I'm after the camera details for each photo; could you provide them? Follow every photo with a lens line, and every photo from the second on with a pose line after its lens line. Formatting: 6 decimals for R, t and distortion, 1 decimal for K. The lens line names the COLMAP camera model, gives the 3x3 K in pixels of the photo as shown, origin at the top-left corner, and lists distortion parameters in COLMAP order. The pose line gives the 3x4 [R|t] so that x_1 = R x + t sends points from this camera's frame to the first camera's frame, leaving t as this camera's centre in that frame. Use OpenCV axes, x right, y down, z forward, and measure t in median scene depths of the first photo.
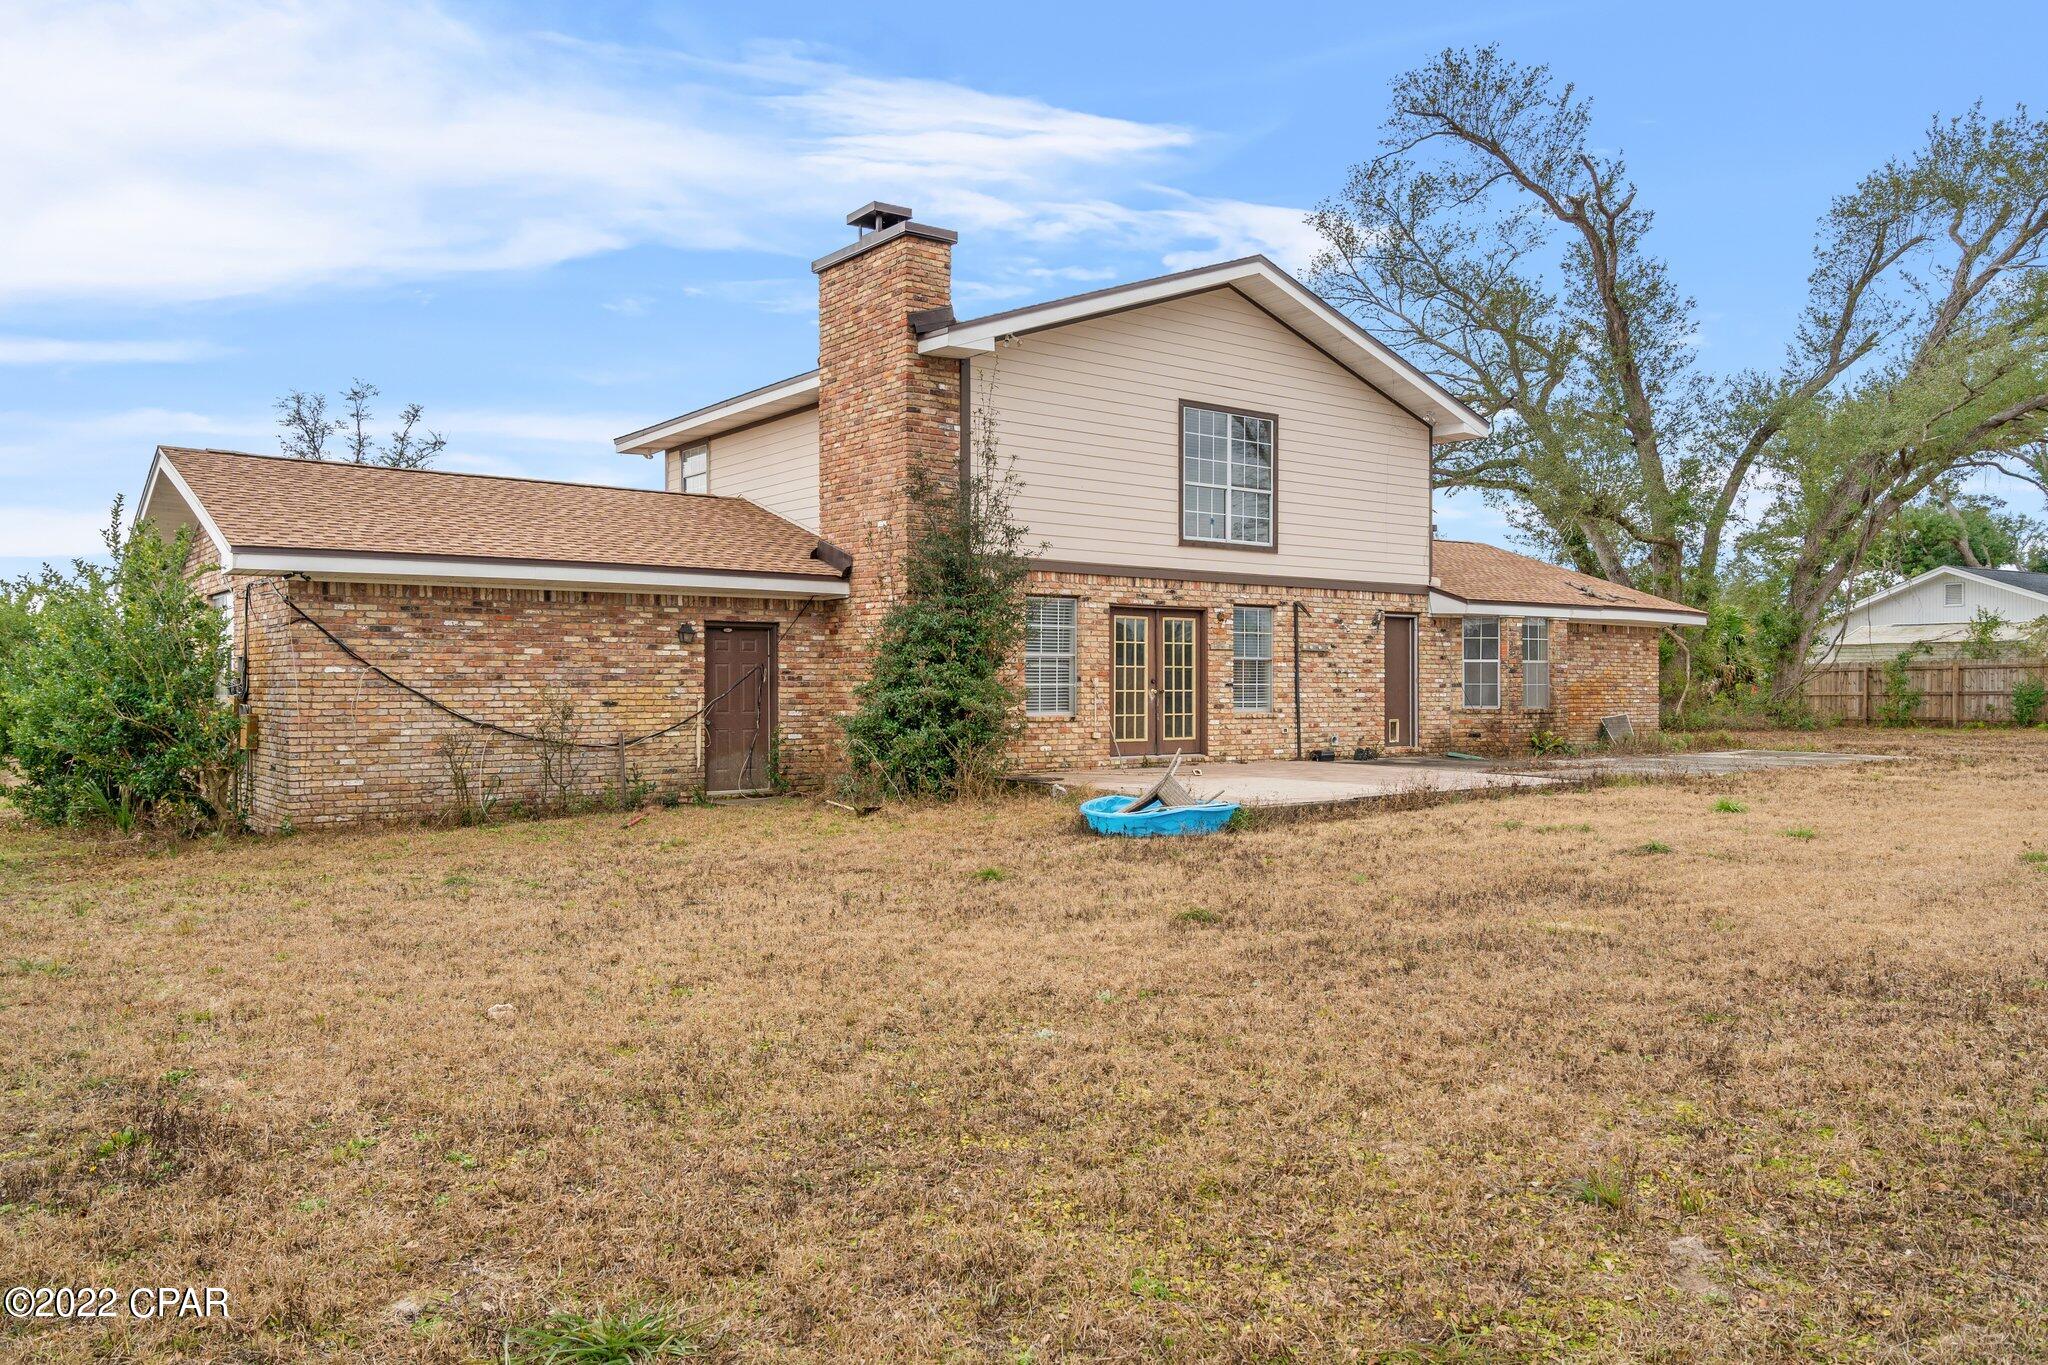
lens RADIAL K [[1512.8, 0, 1019.4], [0, 1512.8, 707.4], [0, 0, 1]] dist [-0.002182, -0.000160]
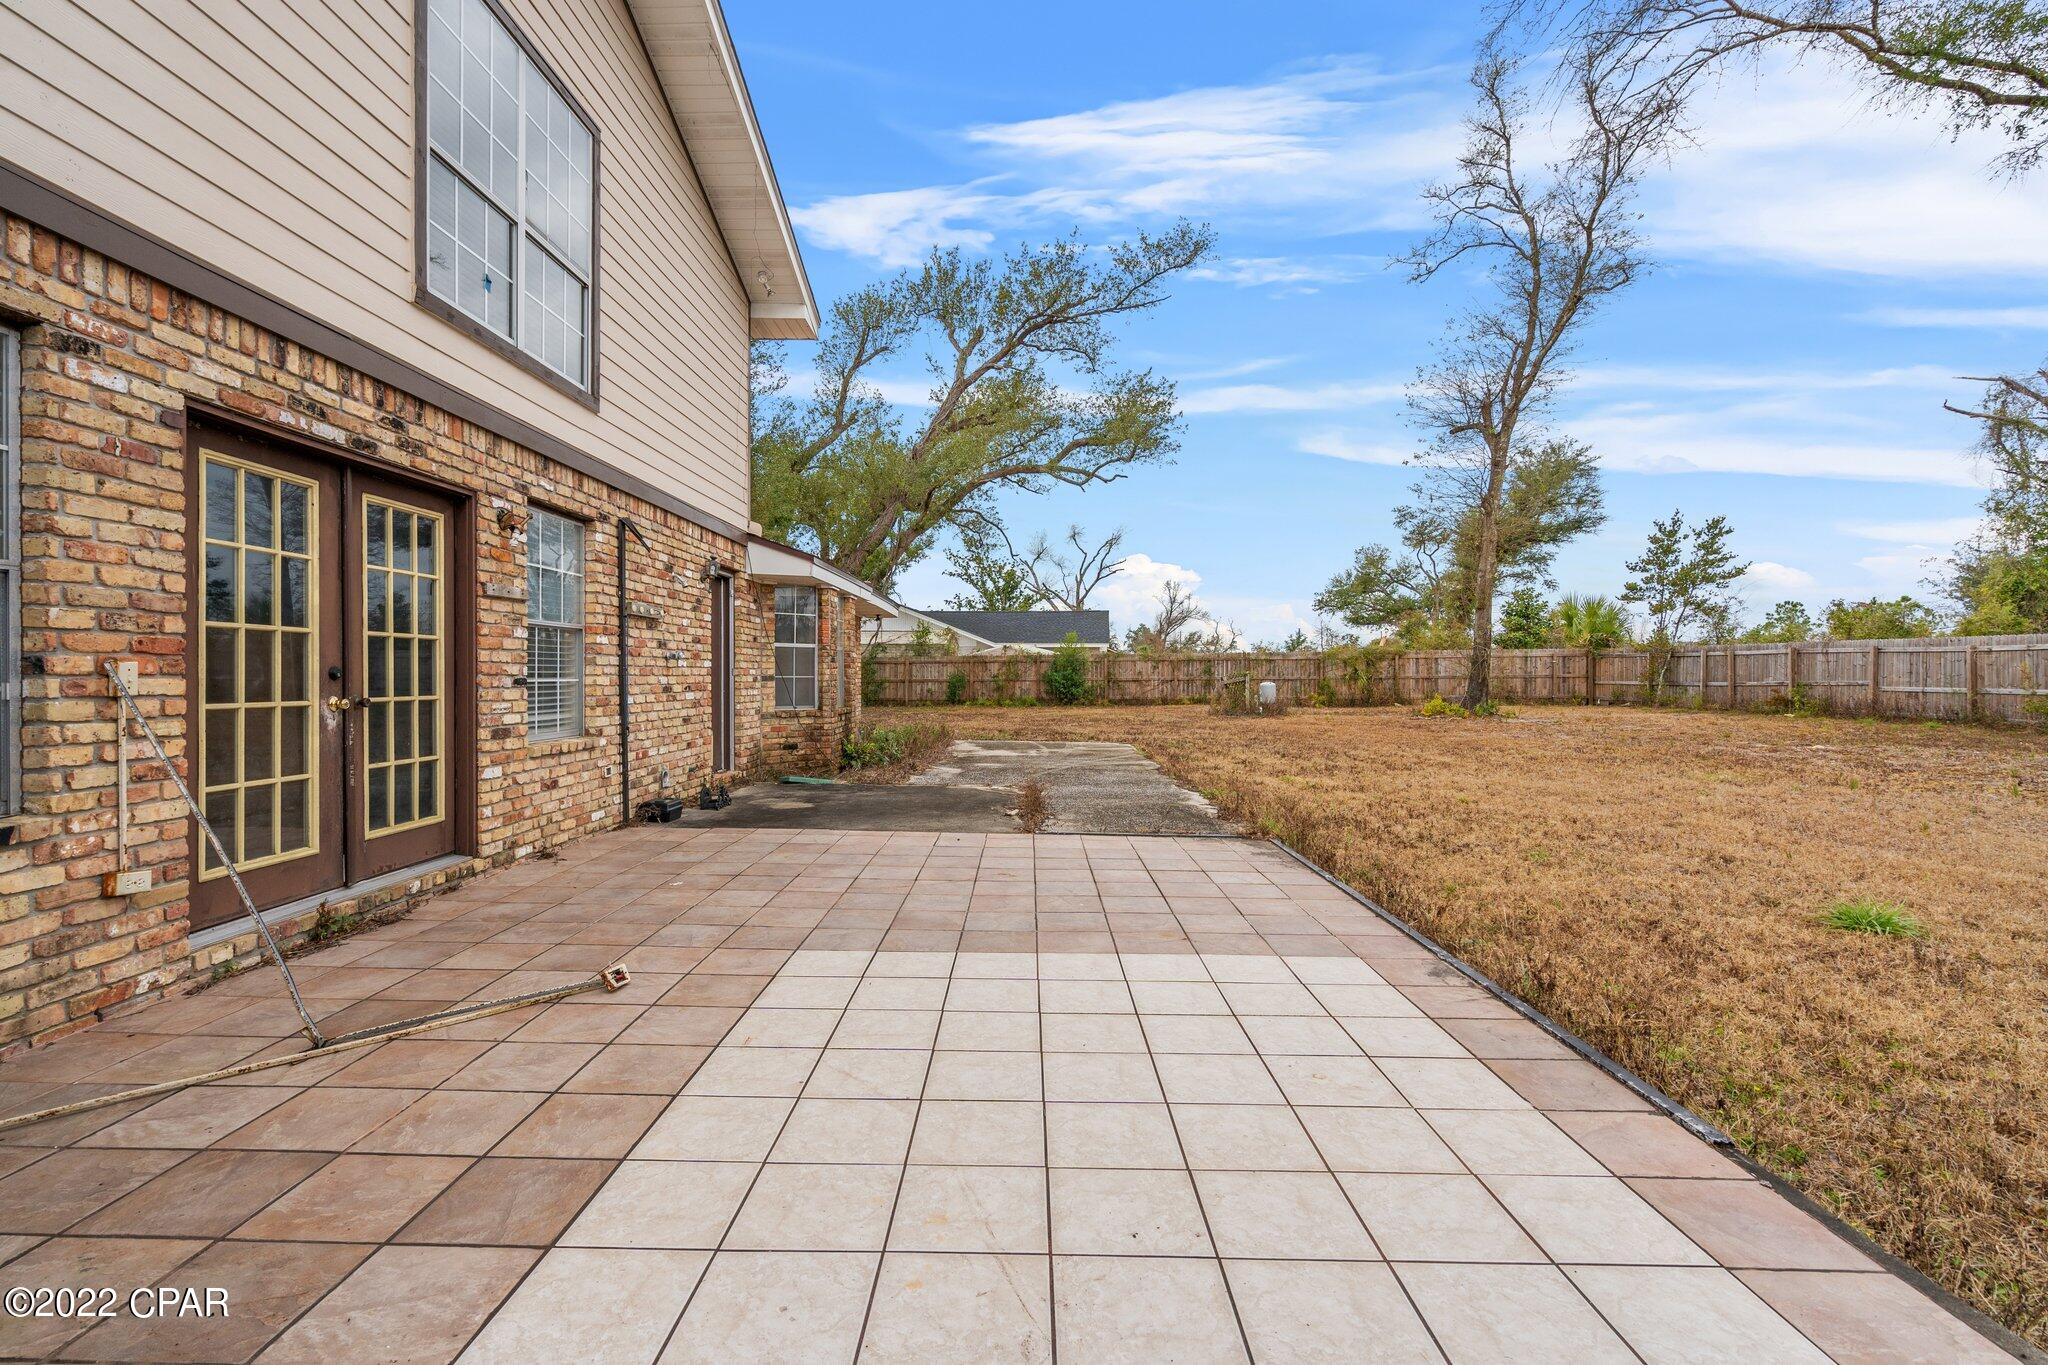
lens RADIAL K [[935.4, 0, 1019.5], [0, 935.4, 673.4], [0, 0, 1]] dist [0.003146, 0.000533]
pose [[0.625640, 0.001276, 0.780111, 0.019425], [0.009648, 0.999910, -0.009373, -0.013369], [-0.780052, 0.013390, 0.625571, 0.720605]]
